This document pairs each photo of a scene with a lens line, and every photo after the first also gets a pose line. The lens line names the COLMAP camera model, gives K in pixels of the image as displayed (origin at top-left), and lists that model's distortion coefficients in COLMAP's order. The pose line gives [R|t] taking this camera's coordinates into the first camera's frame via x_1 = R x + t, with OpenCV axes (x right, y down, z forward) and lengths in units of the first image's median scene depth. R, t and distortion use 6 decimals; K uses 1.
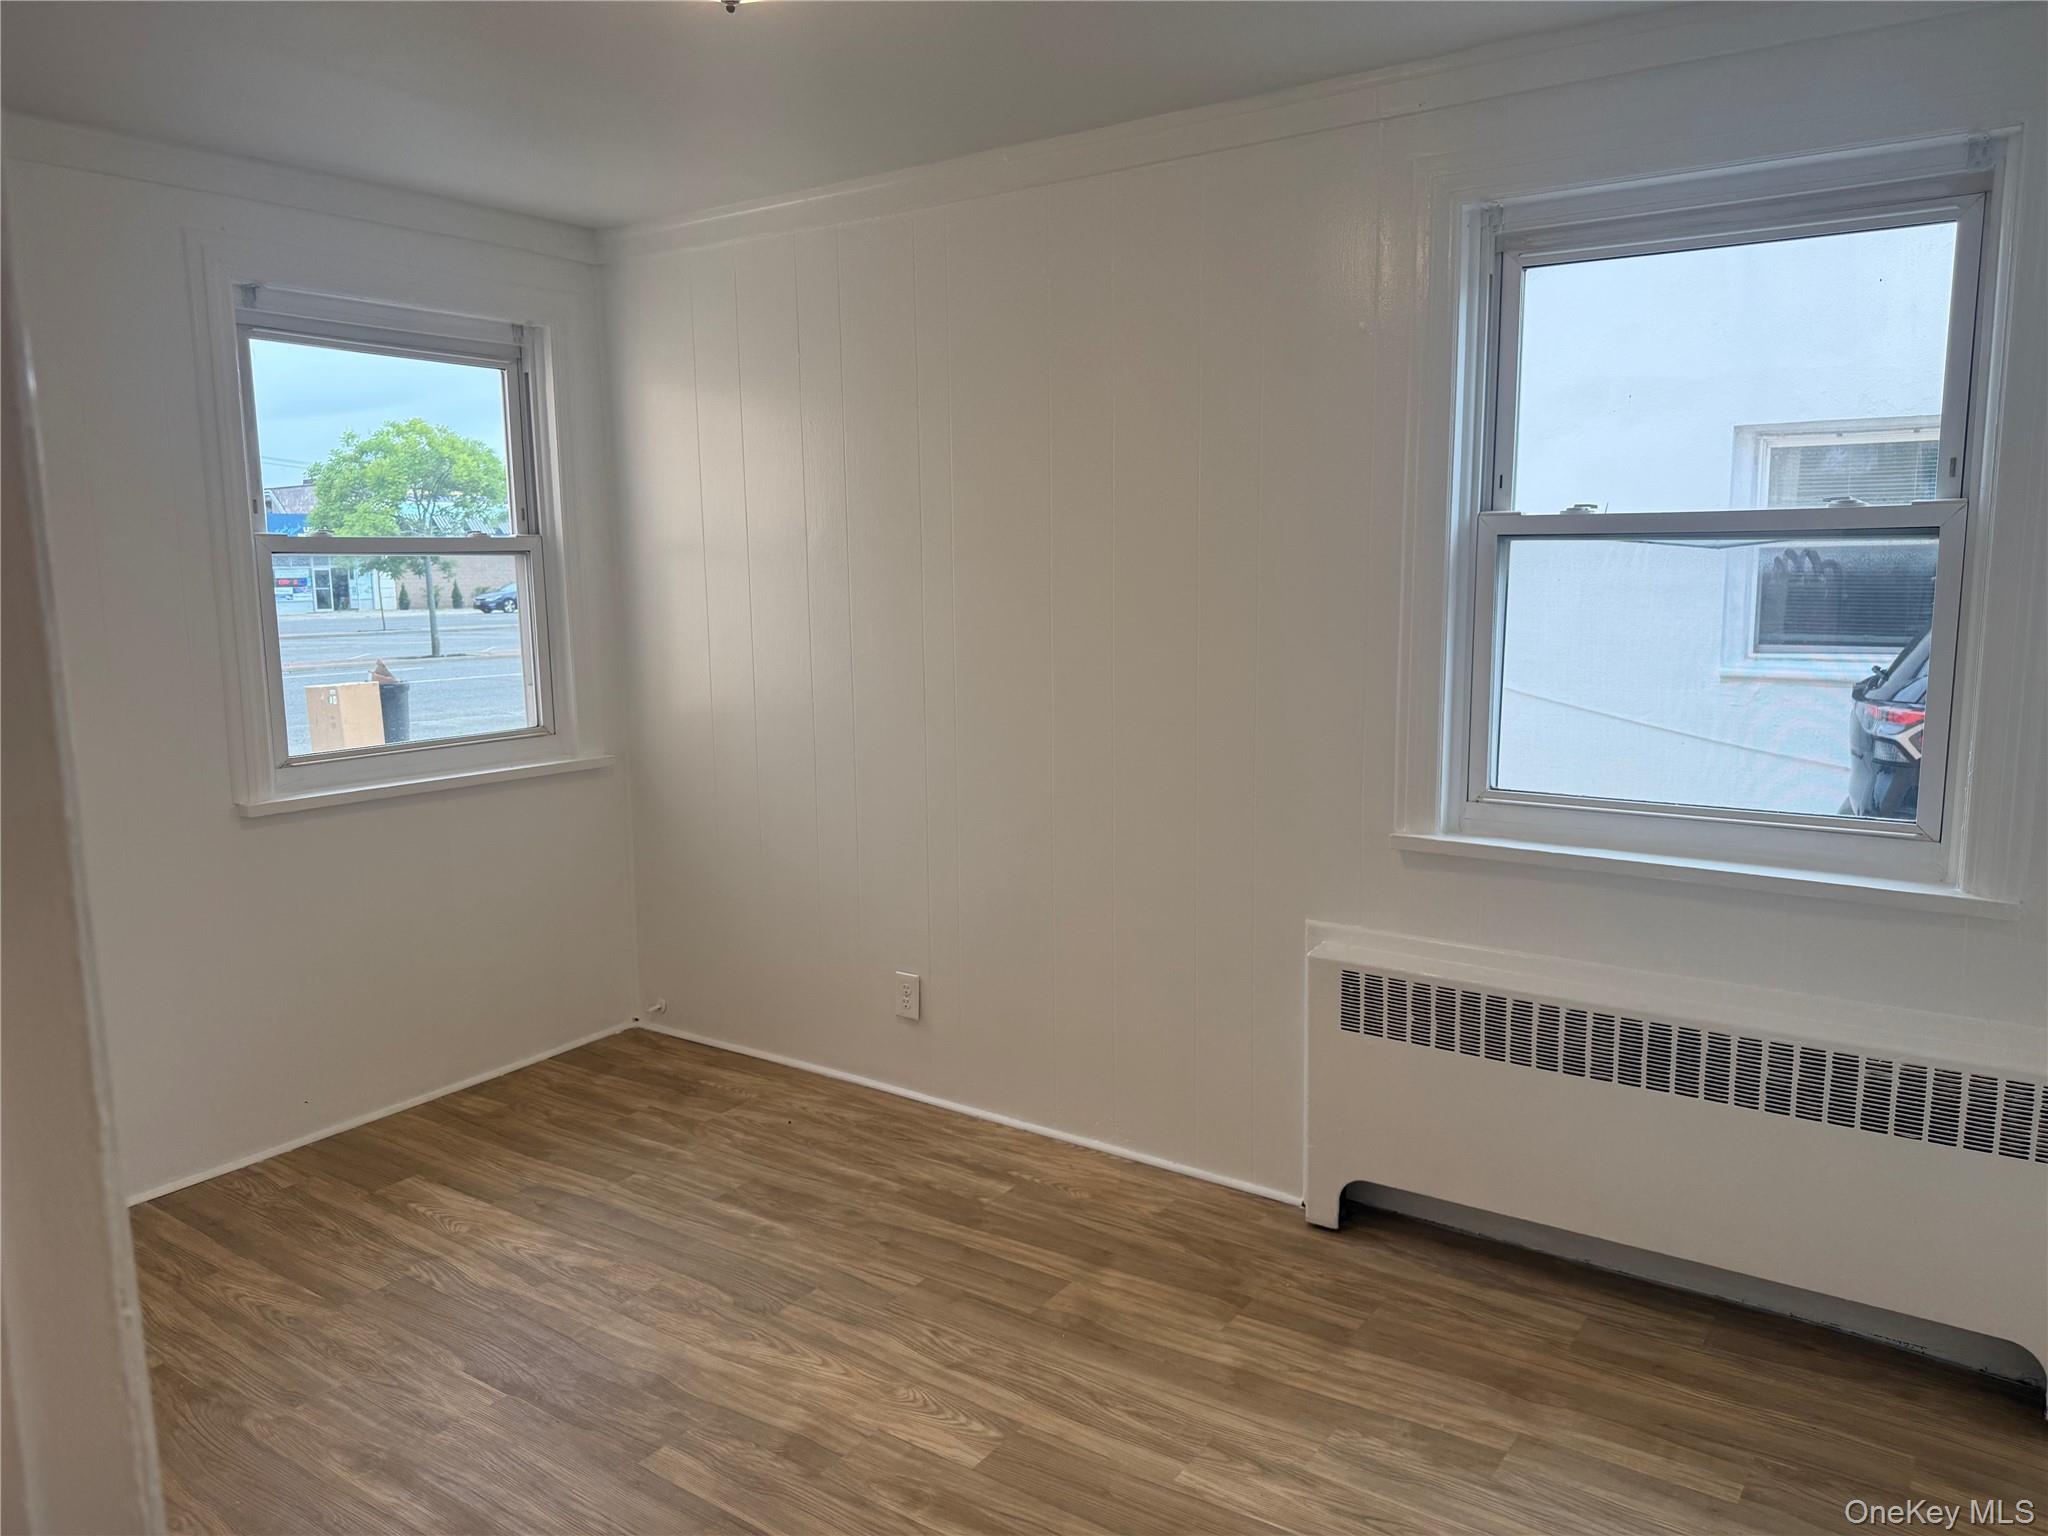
lens RADIAL K [[1431.0, 0, 1024.0], [0, 1431.0, 768.0], [0, 0, 1]] dist [0.002343, 0.001784]
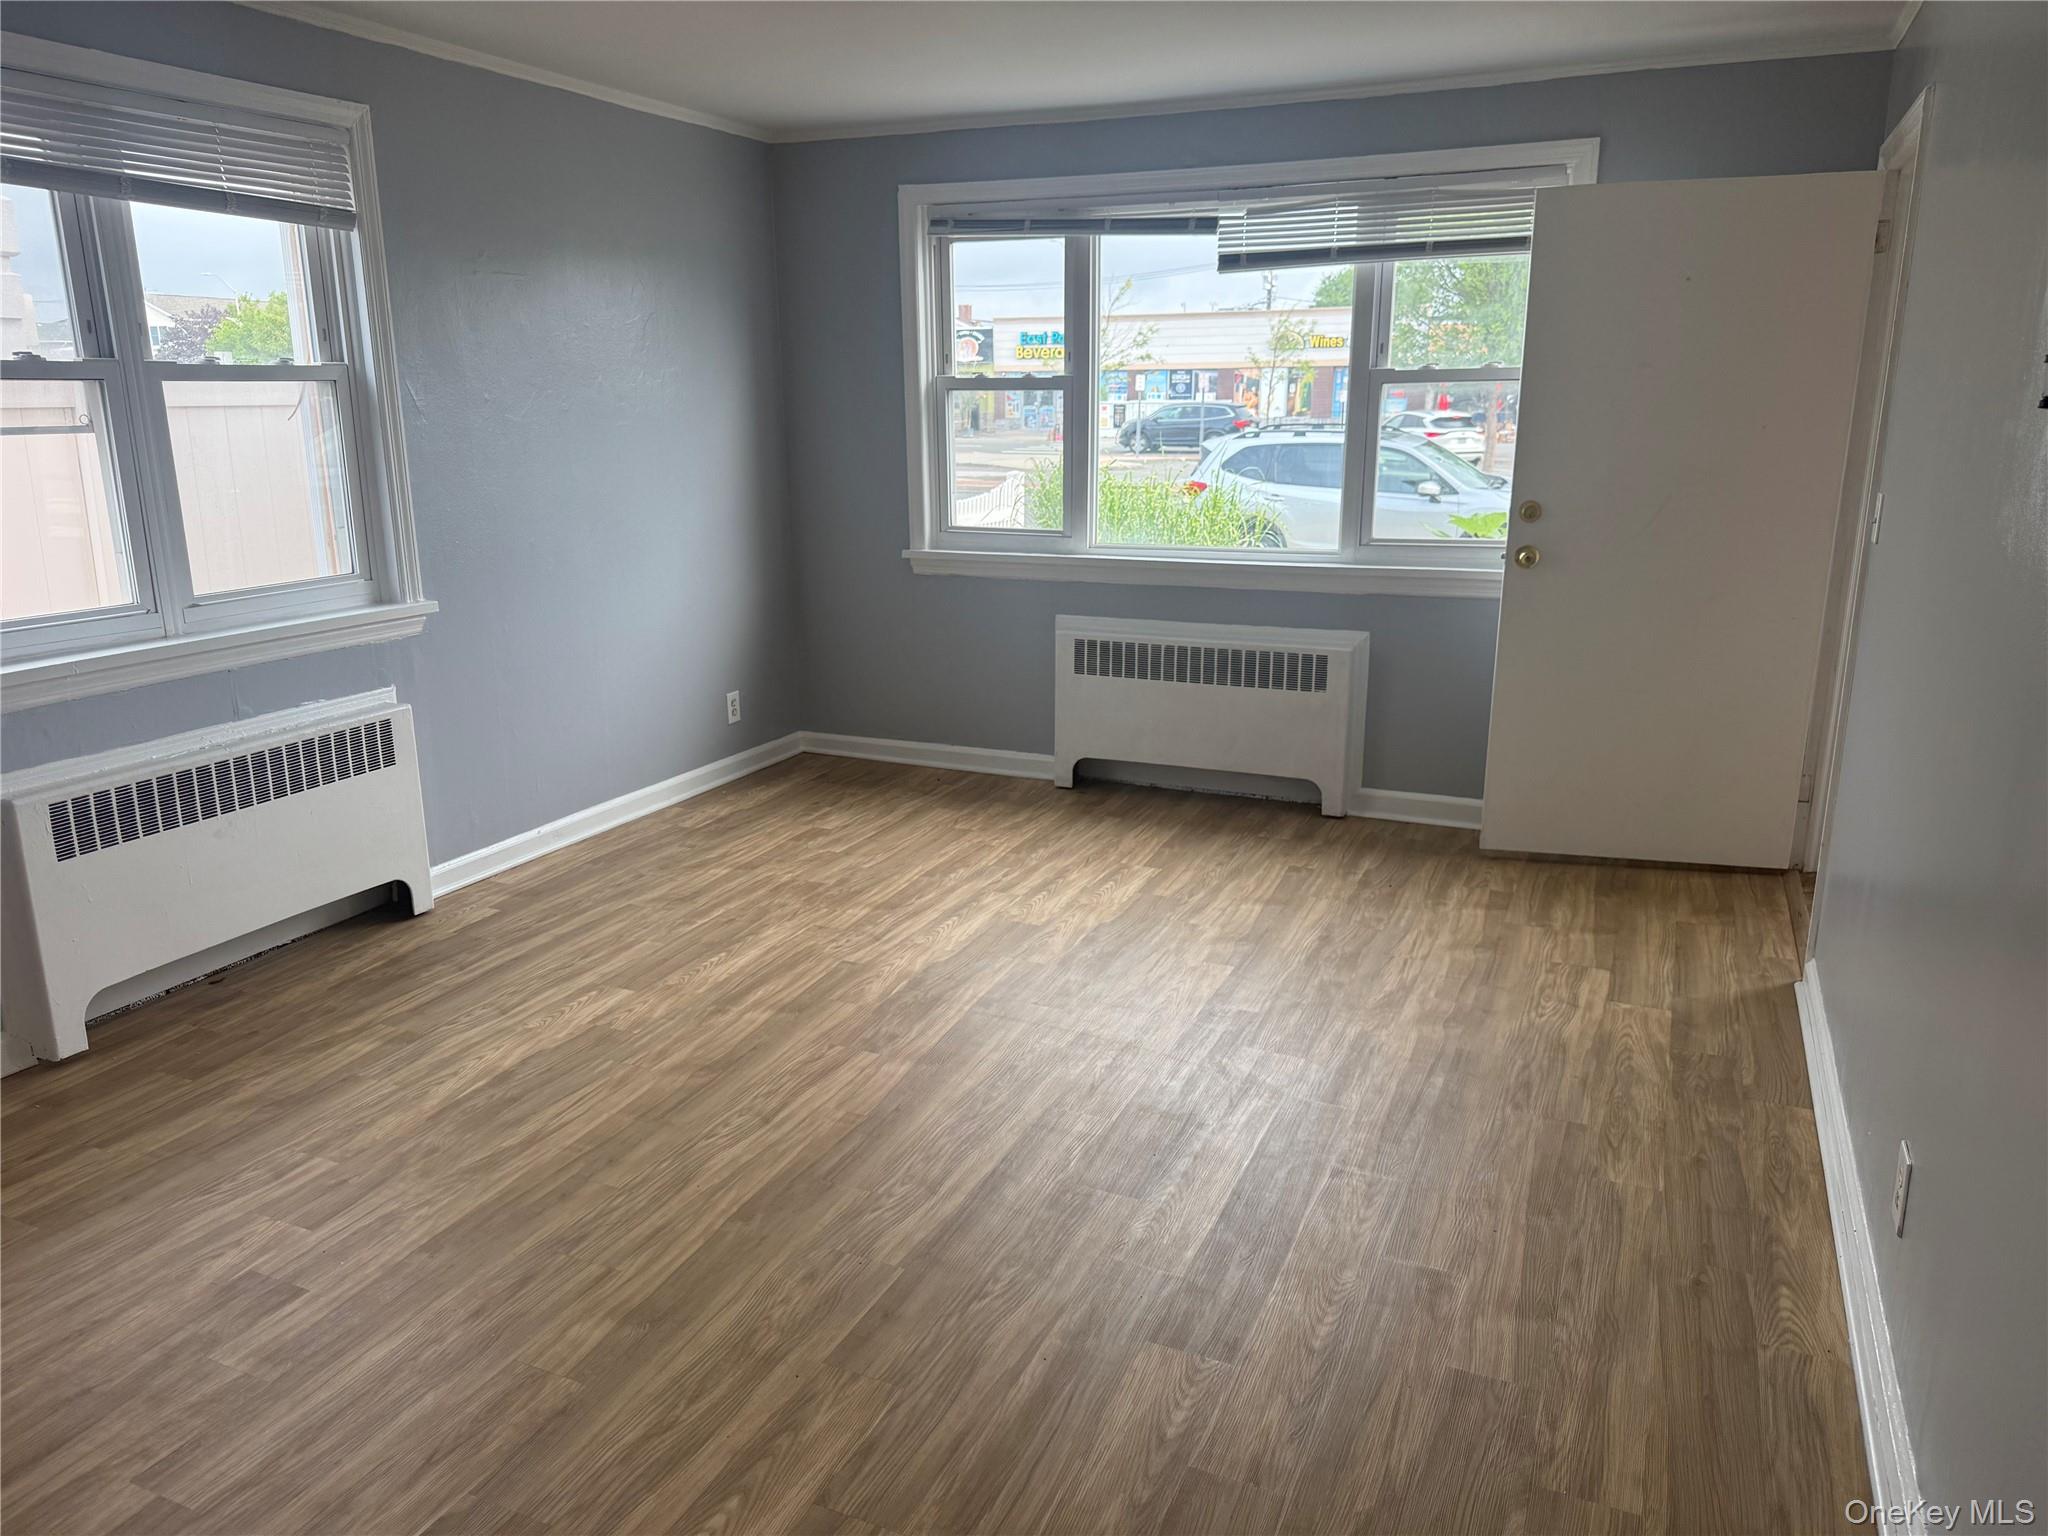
lens RADIAL K [[1431.0, 0, 1024.0], [0, 1431.0, 768.0], [0, 0, 1]] dist [0.002343, 0.001784]
pose [[-0.175575, -0.241103, 0.954486, -1.416338], [0.158086, 0.950060, 0.269065, -0.084235], [-0.971690, 0.198132, -0.128692, 0.688632]]
